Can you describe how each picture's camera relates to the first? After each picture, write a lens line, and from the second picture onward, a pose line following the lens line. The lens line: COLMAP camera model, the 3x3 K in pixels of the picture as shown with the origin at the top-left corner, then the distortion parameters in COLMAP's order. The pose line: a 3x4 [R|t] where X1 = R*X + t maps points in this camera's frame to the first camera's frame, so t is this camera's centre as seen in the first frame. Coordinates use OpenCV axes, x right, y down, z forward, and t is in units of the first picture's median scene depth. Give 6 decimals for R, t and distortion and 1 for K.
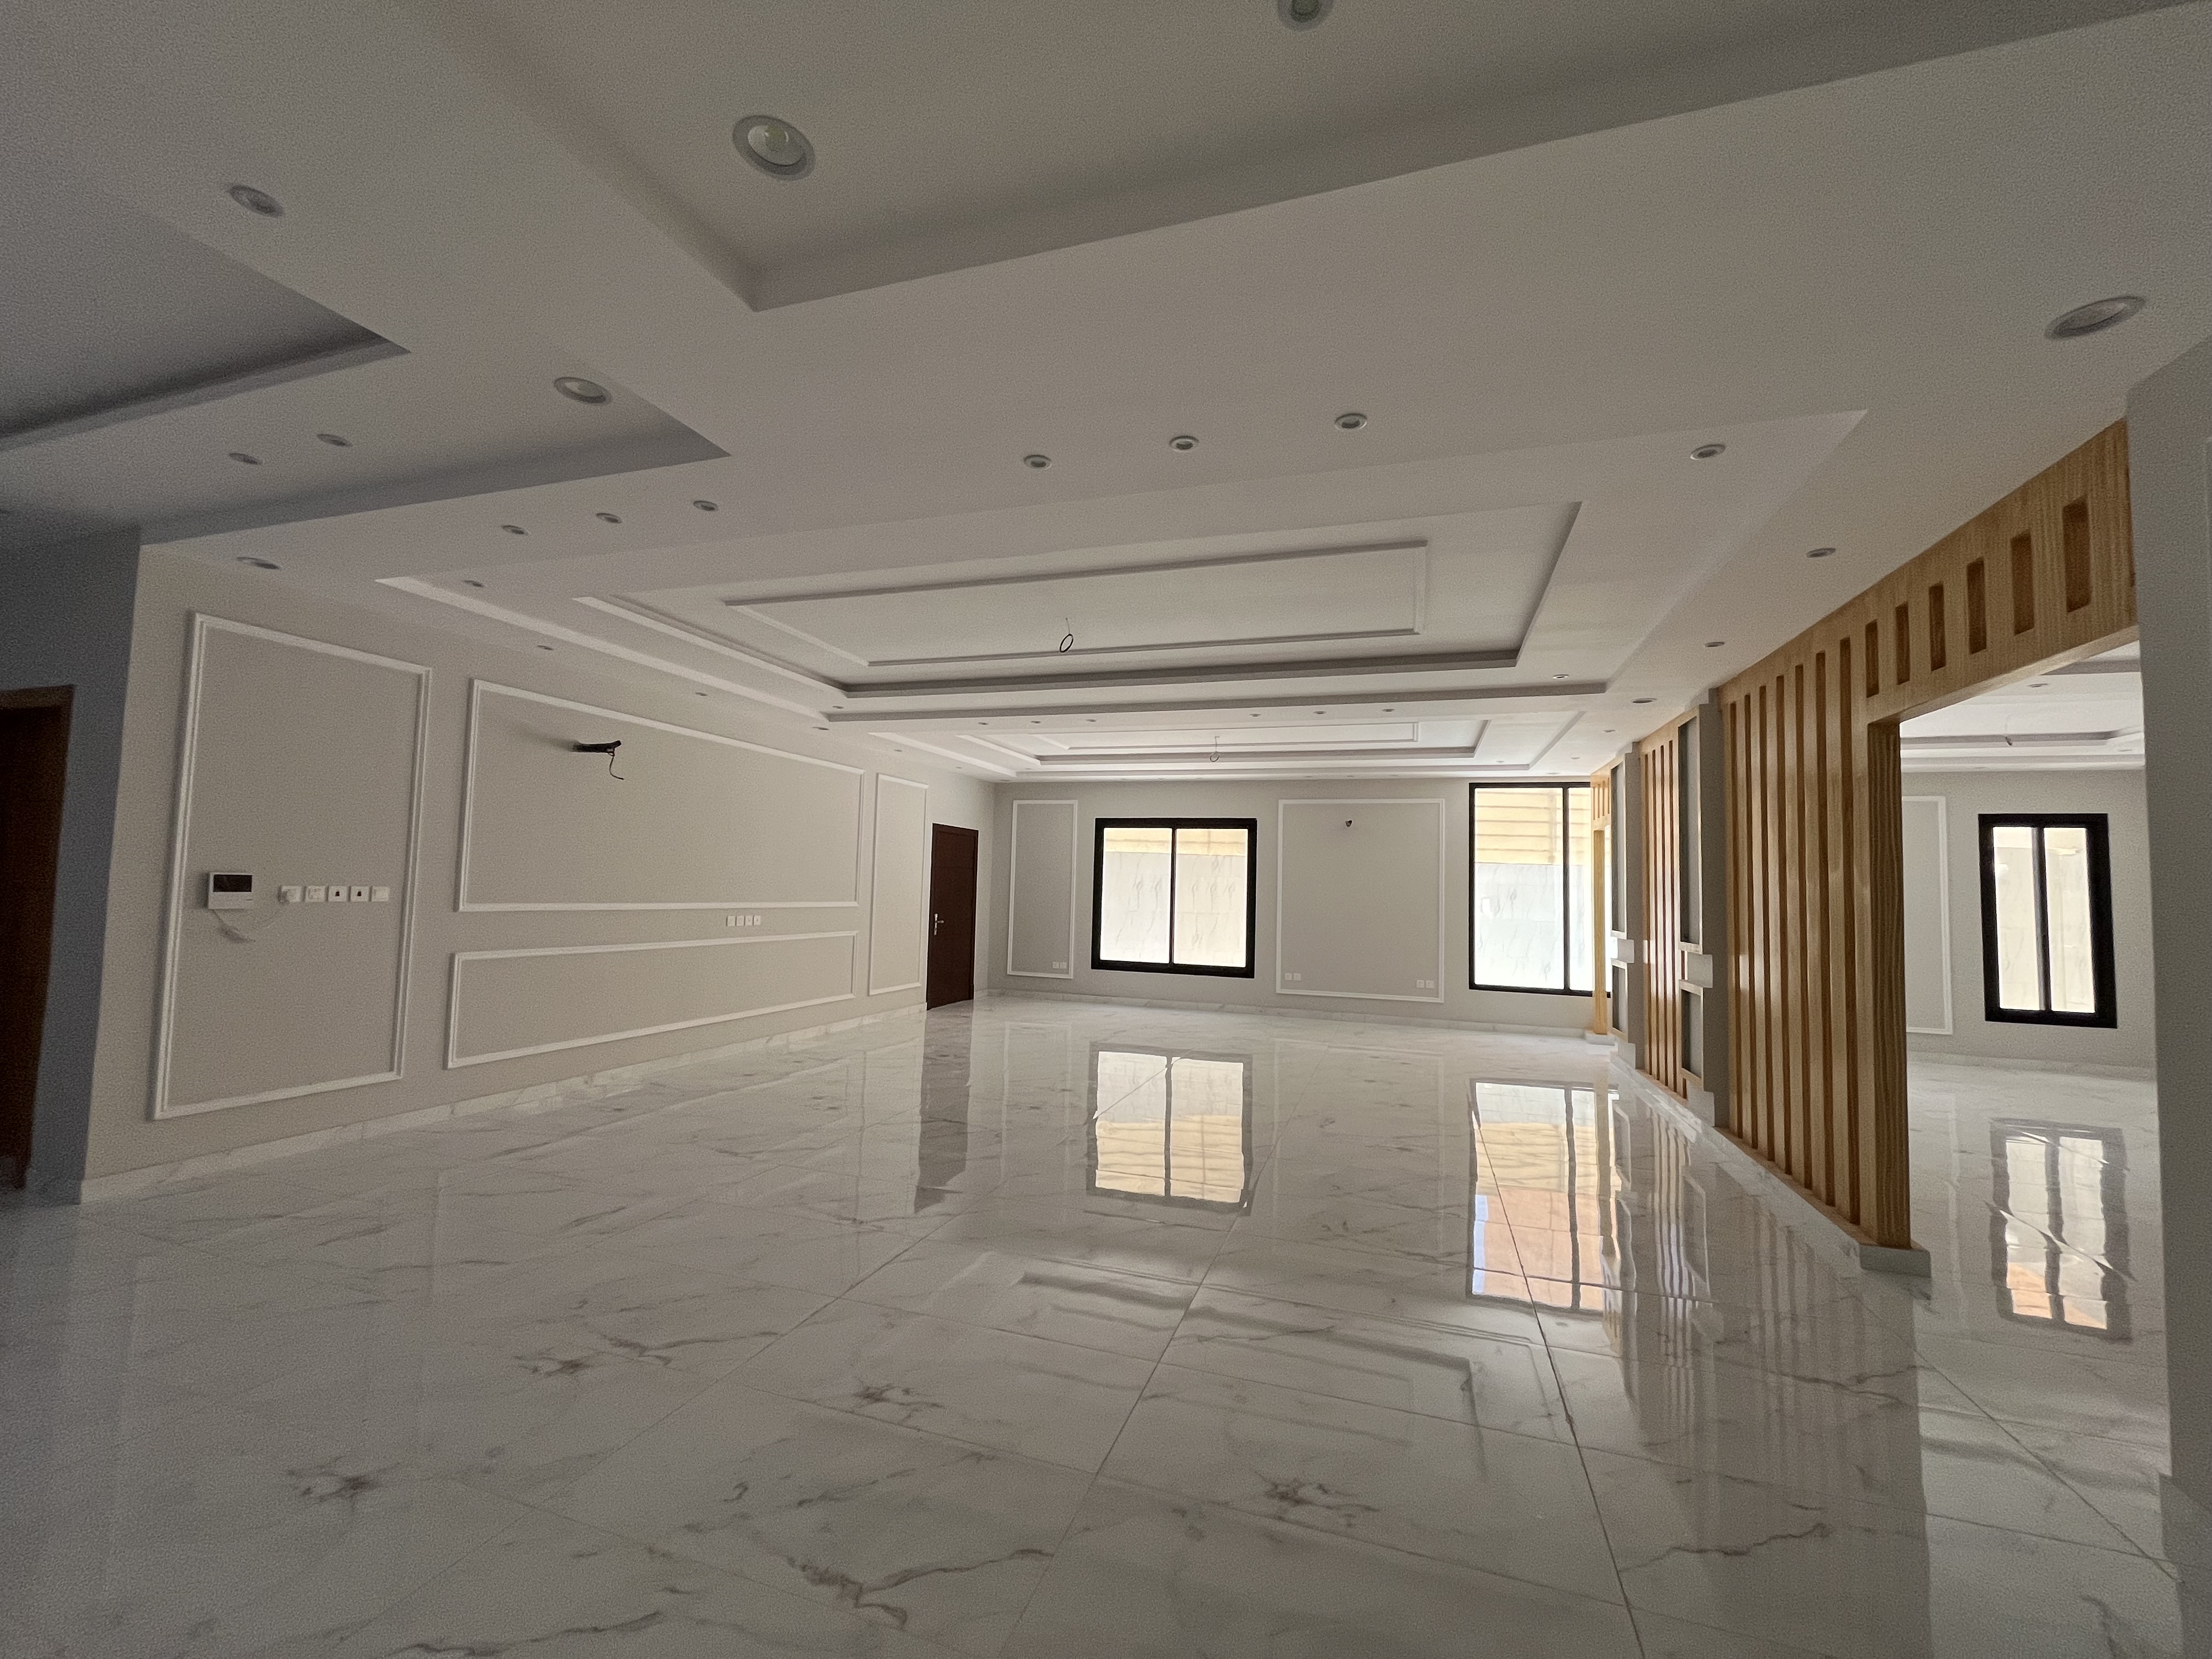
lens RADIAL K [[880.8, 0, 1106.0], [0, 880.8, 829.5], [0, 0, 1]] dist [0.001597, 0.000161]
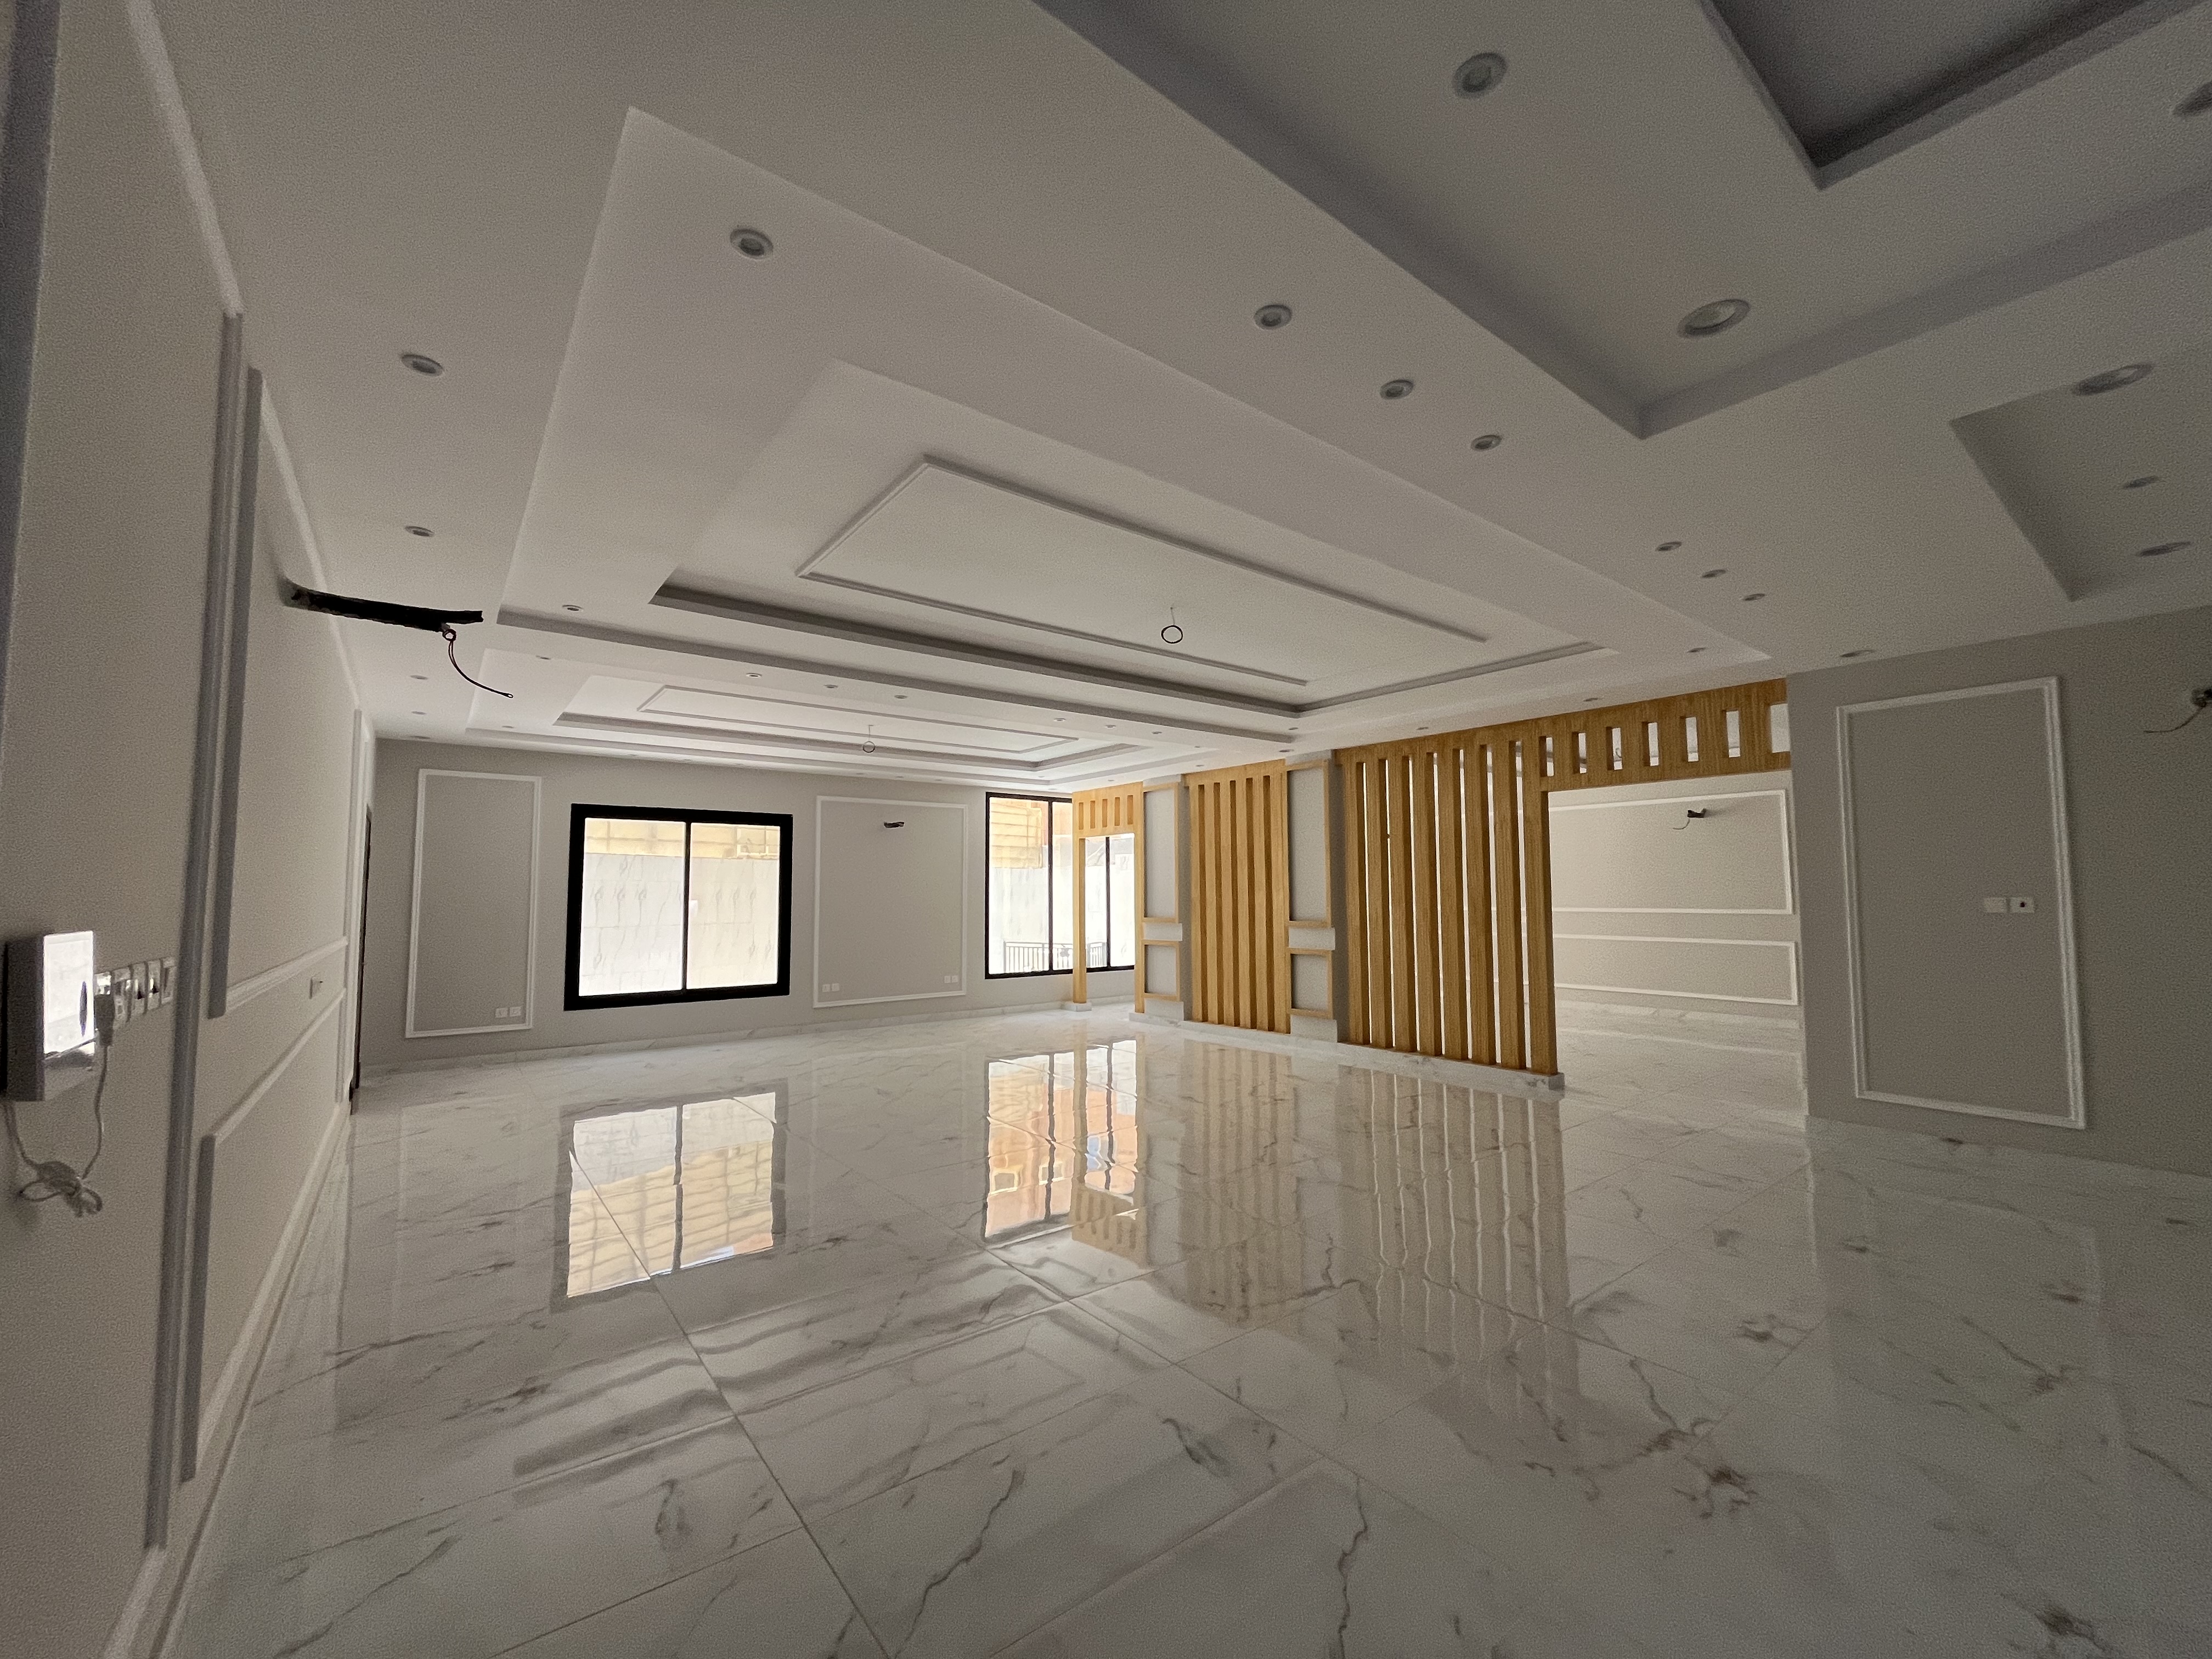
lens RADIAL K [[893.9, 0, 1104.5], [0, 893.9, 840.3], [0, 0, 1]] dist [-0.001000, -0.000127]
pose [[0.569031, 0.021403, 0.822037, -0.426464], [-0.031215, 0.999503, -0.004416, 0.007835], [-0.821723, -0.023147, 0.569416, 0.246197]]
